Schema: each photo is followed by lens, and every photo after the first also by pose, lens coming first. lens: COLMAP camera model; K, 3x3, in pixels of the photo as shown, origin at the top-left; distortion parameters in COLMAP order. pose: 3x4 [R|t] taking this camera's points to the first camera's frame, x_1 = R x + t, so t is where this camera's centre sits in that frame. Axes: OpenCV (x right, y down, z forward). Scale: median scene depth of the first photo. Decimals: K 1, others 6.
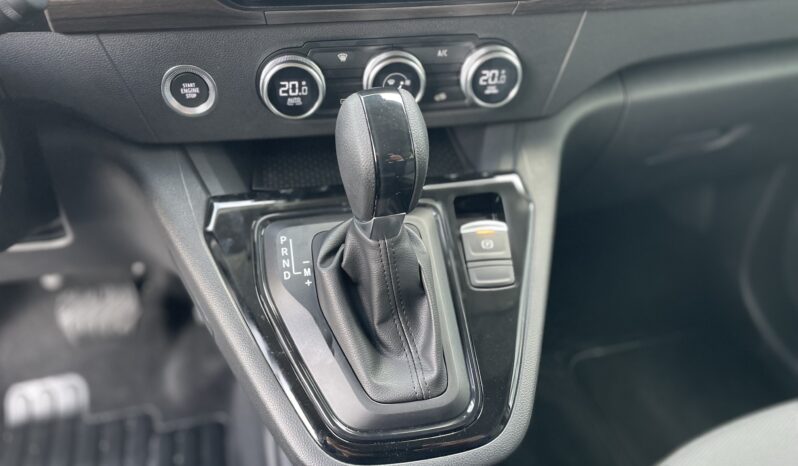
lens RADIAL K [[580.3, 0, 399.9], [0, 580.3, 222.7], [0, 0, 1]] dist [0.004687, -0.000024]
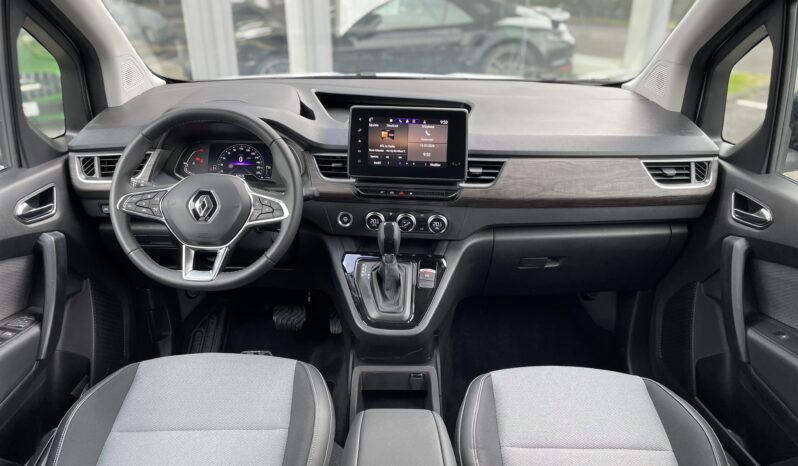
lens RADIAL K [[580.3, 0, 399.9], [0, 580.3, 222.7], [0, 0, 1]] dist [0.004687, -0.000024]
pose [[0.965393, 0.085187, -0.246494, 0.747054], [-0.153575, 0.949589, -0.273304, 0.637631], [0.210786, 0.301701, 0.929810, -1.982643]]
